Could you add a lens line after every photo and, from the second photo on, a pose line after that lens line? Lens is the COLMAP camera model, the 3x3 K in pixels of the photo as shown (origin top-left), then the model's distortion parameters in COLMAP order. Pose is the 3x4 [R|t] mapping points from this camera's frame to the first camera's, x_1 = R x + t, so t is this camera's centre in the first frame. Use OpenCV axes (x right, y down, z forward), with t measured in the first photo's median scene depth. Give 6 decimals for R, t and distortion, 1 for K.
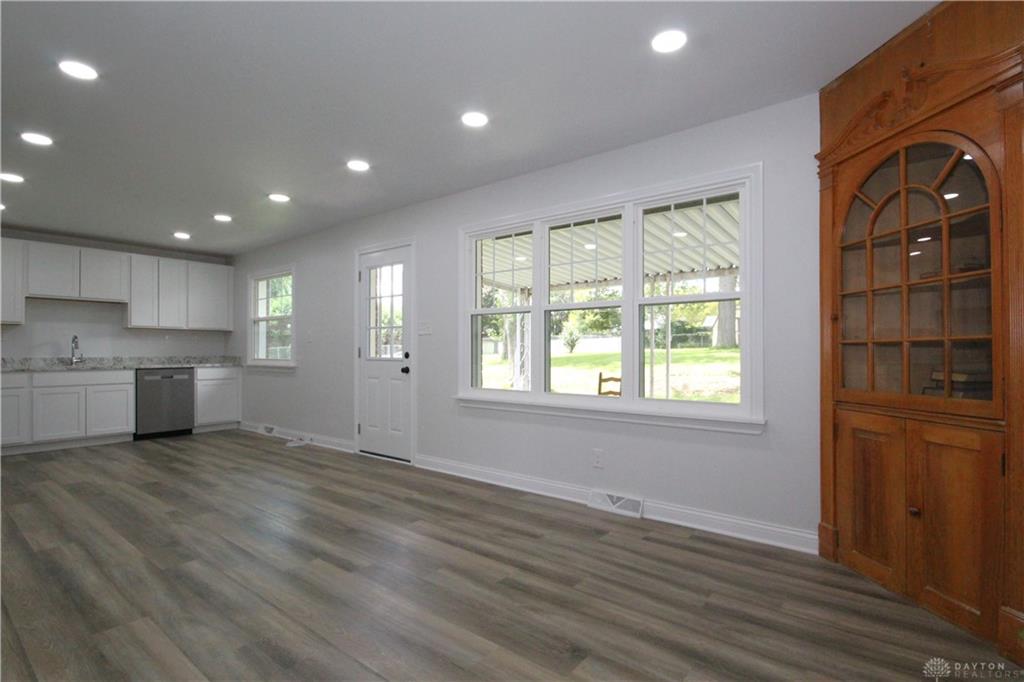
lens RADIAL K [[493.6, 0, 517.8], [0, 493.6, 350.6], [0, 0, 1]] dist [-0.001614, -0.001431]
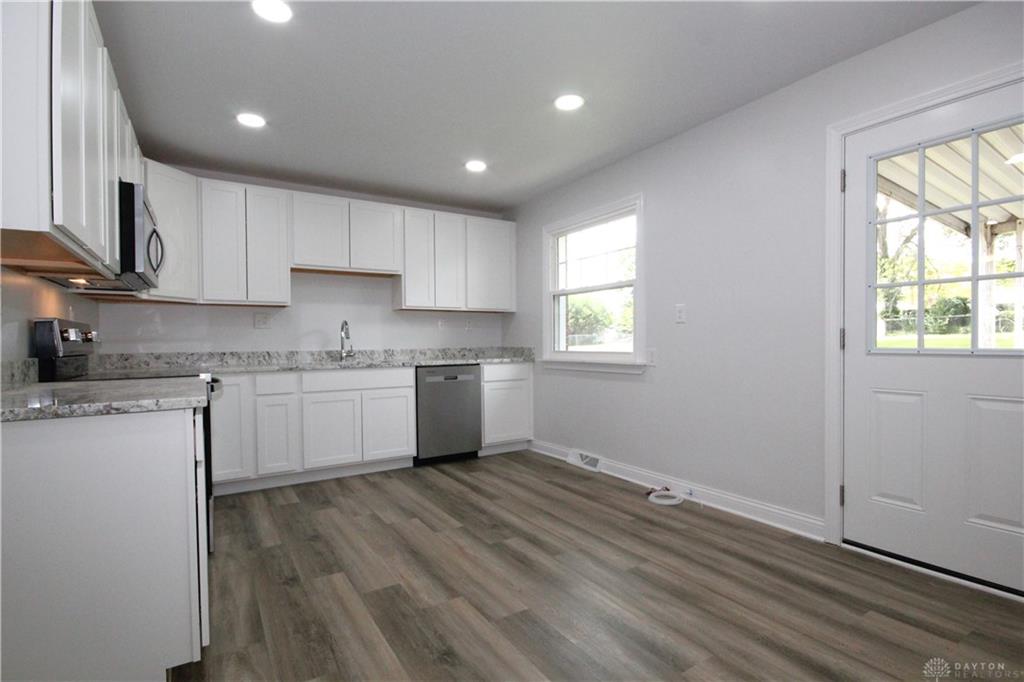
lens RADIAL K [[493.6, 0, 517.8], [0, 493.6, 350.6], [0, 0, 1]] dist [-0.001614, -0.001431]
pose [[0.942898, -0.003763, -0.333062, -0.419441], [0.010510, 0.999774, 0.018460, 0.003269], [0.332917, -0.020906, 0.942724, 0.399594]]
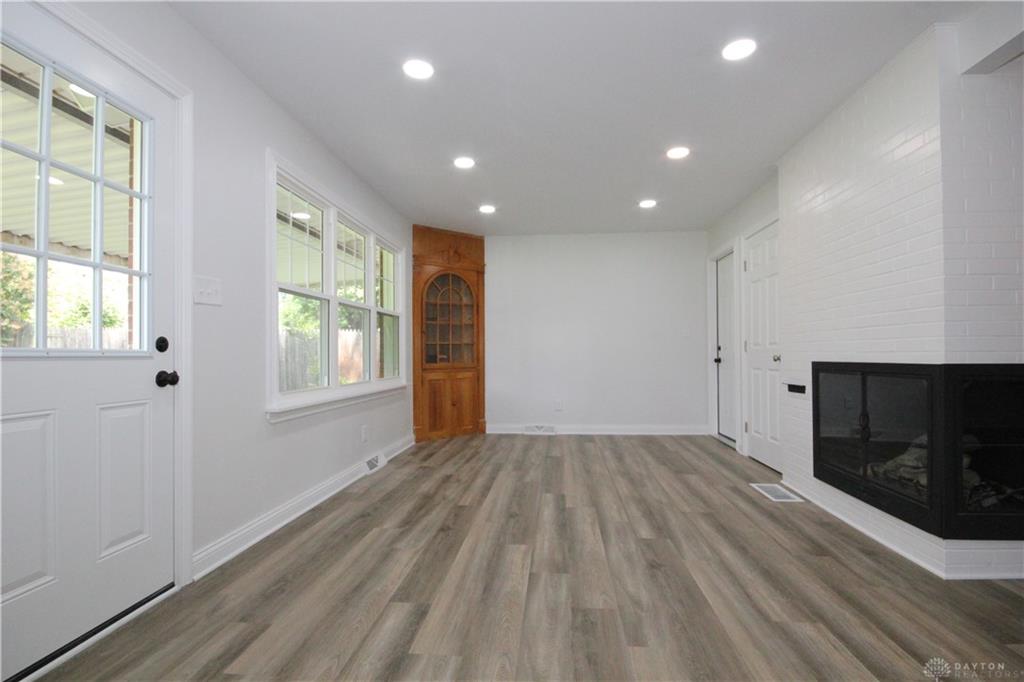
lens RADIAL K [[473.2, 0, 514.9], [0, 473.2, 347.8], [0, 0, 1]] dist [0.012978, -0.013999]
pose [[-0.544549, 0.015303, 0.838589, -0.615344], [0.005194, 0.999876, -0.014874, 0.016702], [-0.838713, -0.003744, -0.544561, 0.805370]]
